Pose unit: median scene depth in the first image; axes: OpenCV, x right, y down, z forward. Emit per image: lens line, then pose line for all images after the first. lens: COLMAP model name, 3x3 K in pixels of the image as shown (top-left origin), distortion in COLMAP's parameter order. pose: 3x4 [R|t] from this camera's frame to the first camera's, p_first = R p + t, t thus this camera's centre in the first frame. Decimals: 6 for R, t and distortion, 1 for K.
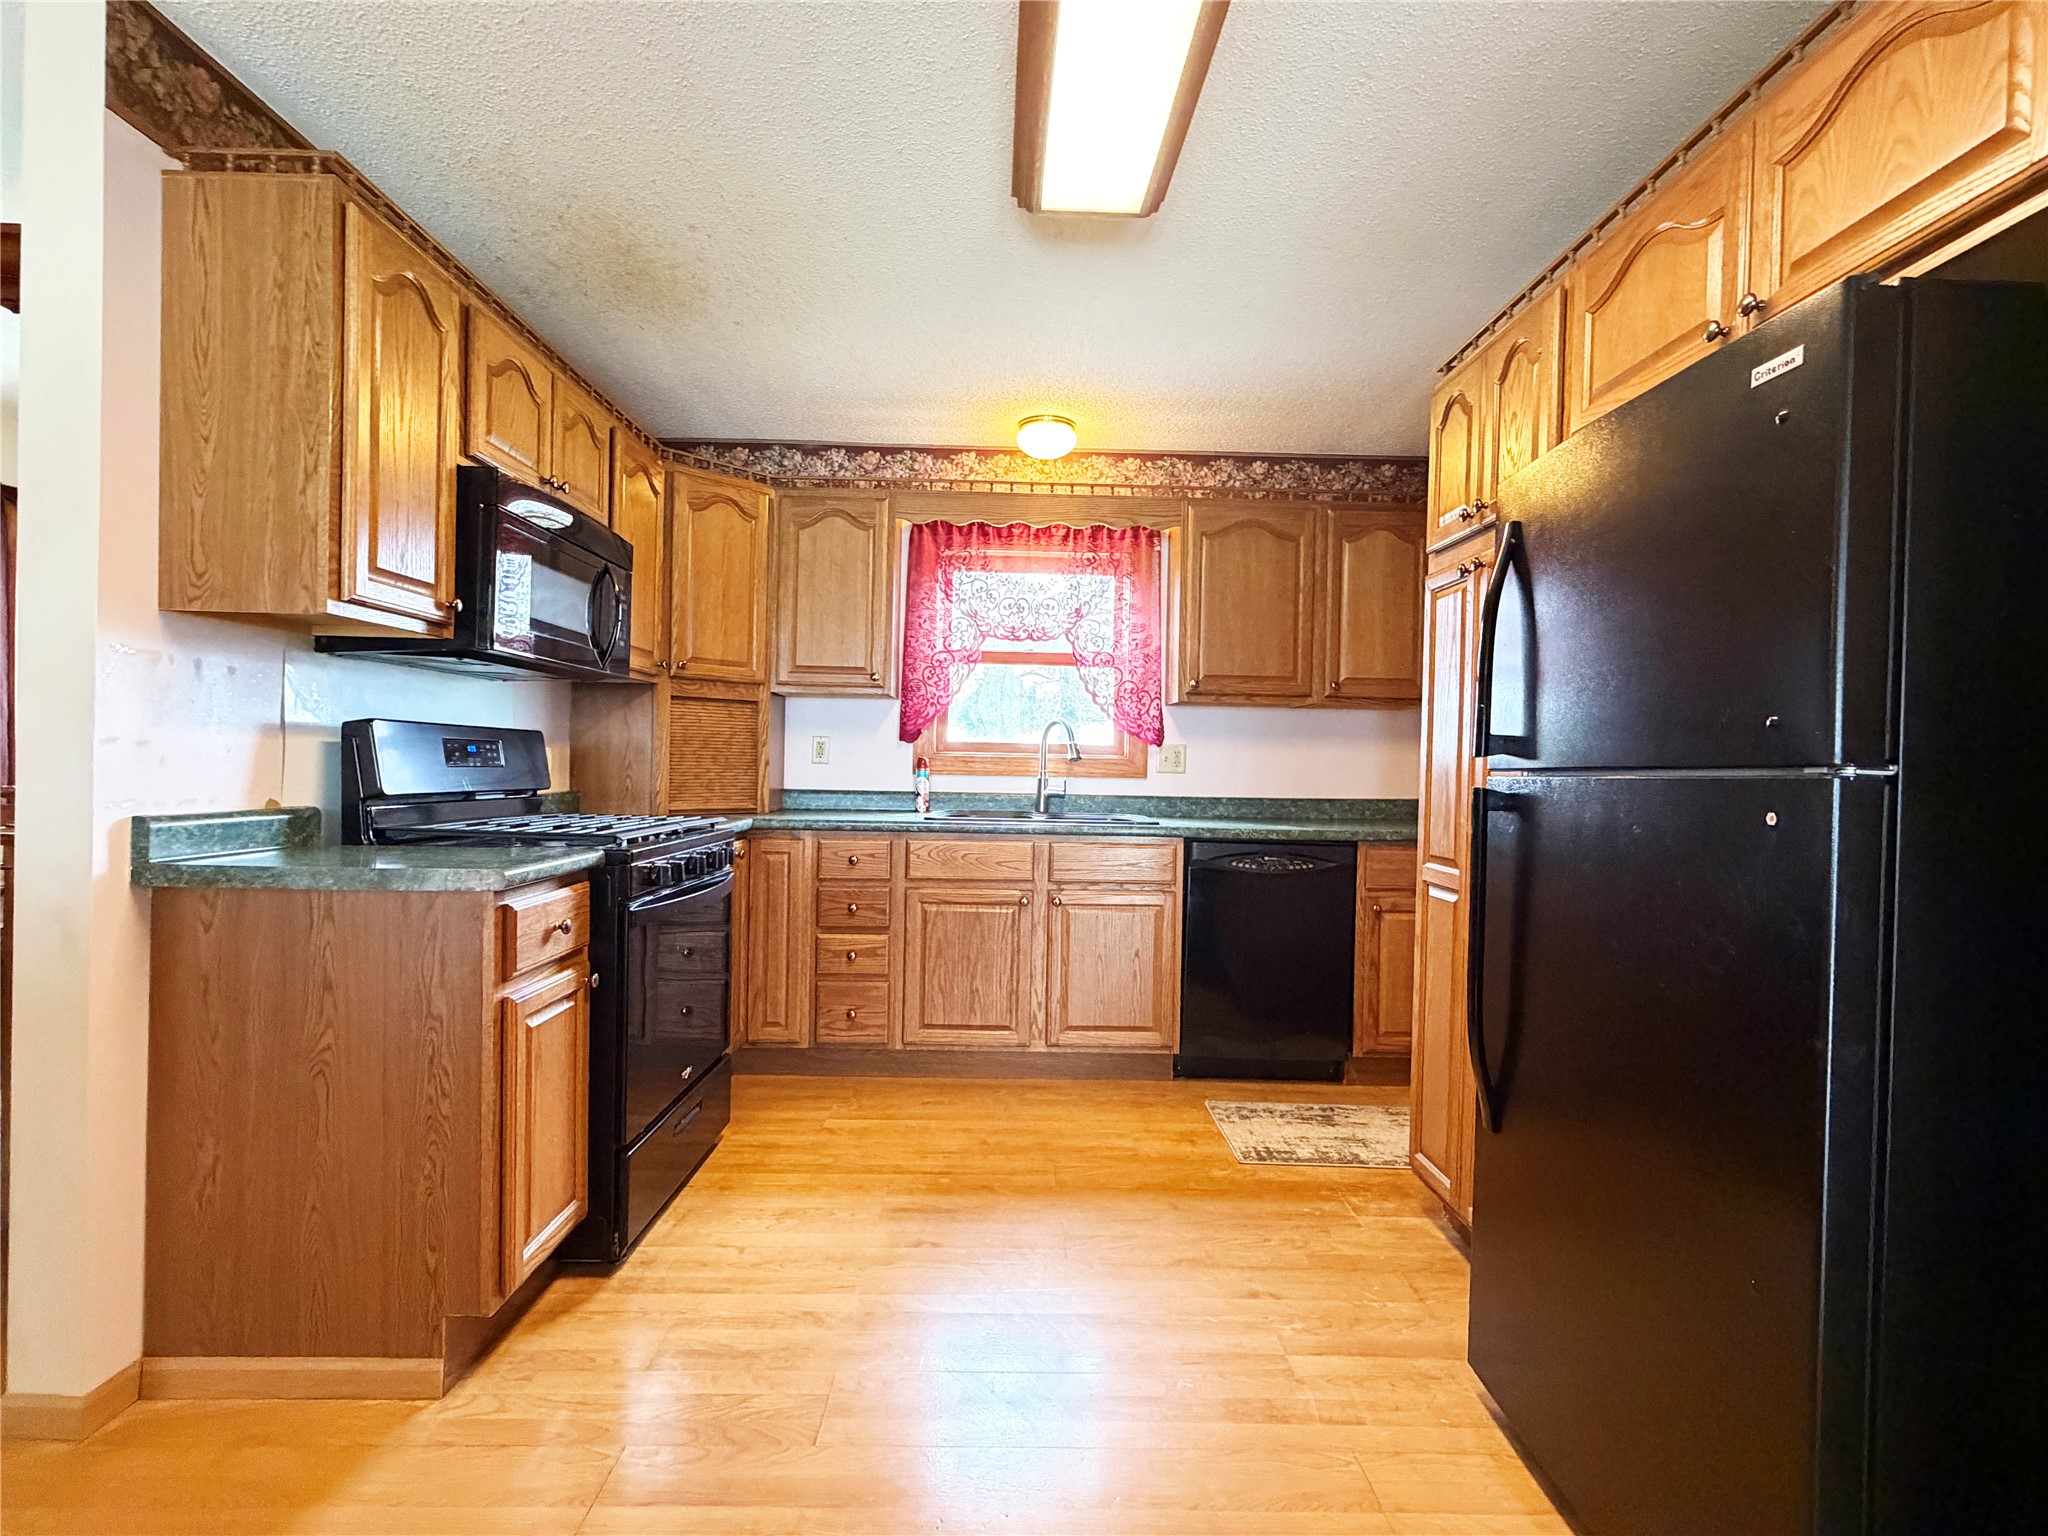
lens RADIAL K [[954.2, 0, 1031.9], [0, 954.2, 771.8], [0, 0, 1]] dist [-0.000040, -0.000035]
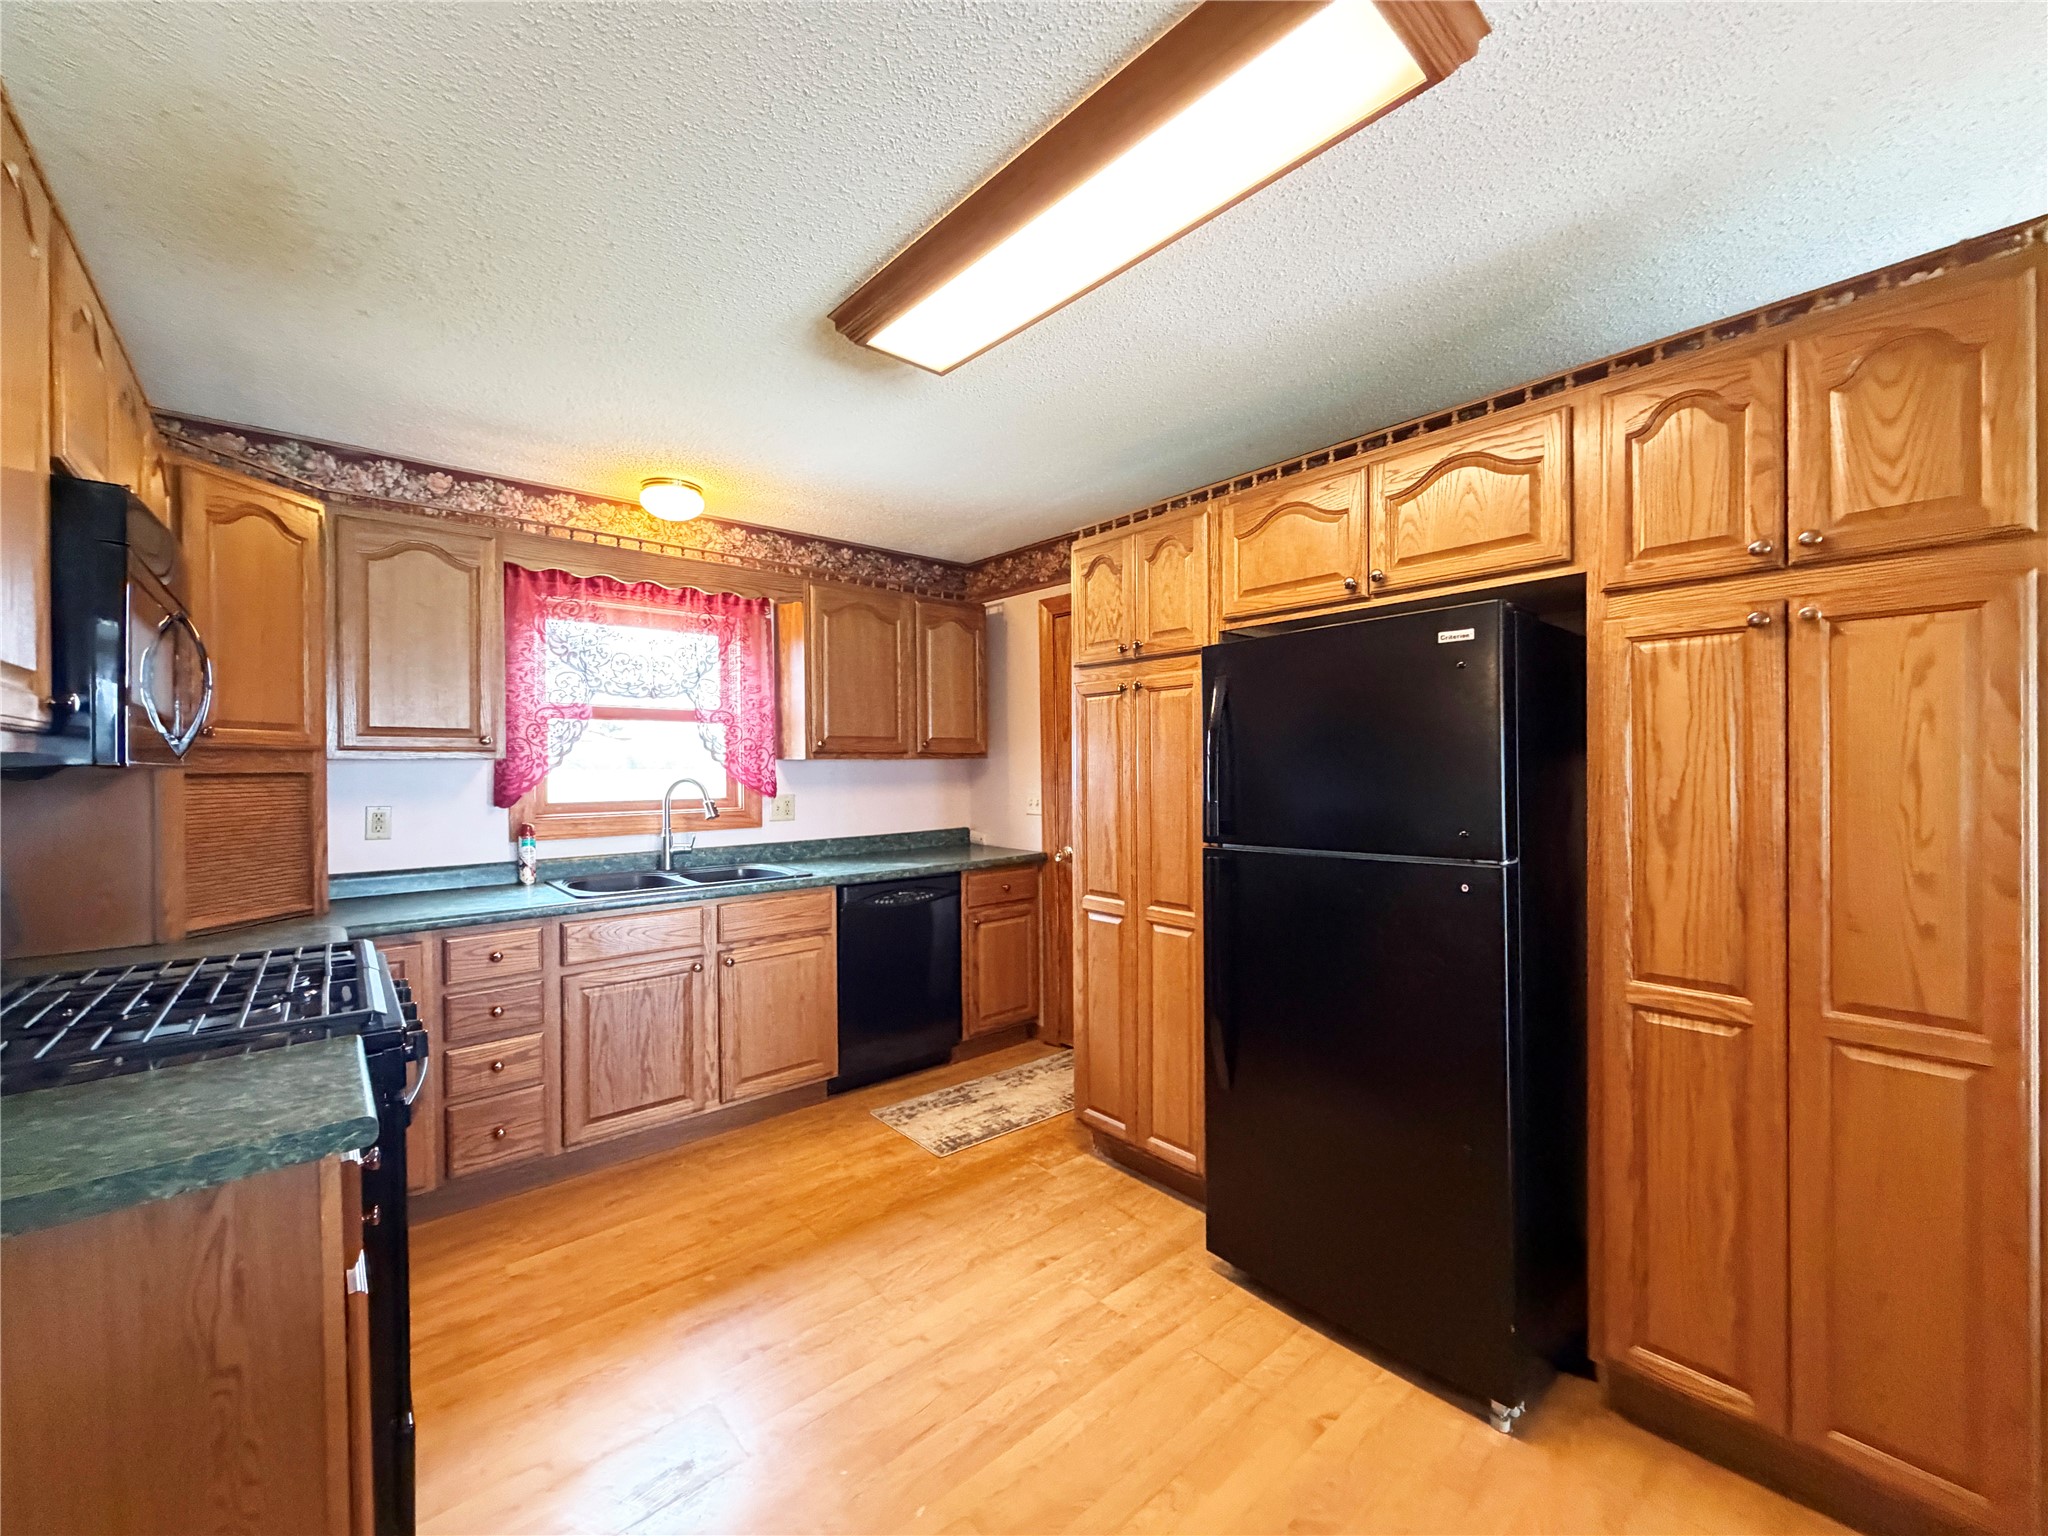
lens RADIAL K [[814.5, 0, 1021.4], [0, 814.5, 768.1], [0, 0, 1]] dist [-0.001248, 0.000466]
pose [[0.768012, -0.029077, 0.639775, -0.283361], [0.028199, 0.999535, 0.011576, -0.073149], [-0.639814, 0.009151, 0.768475, 0.117548]]
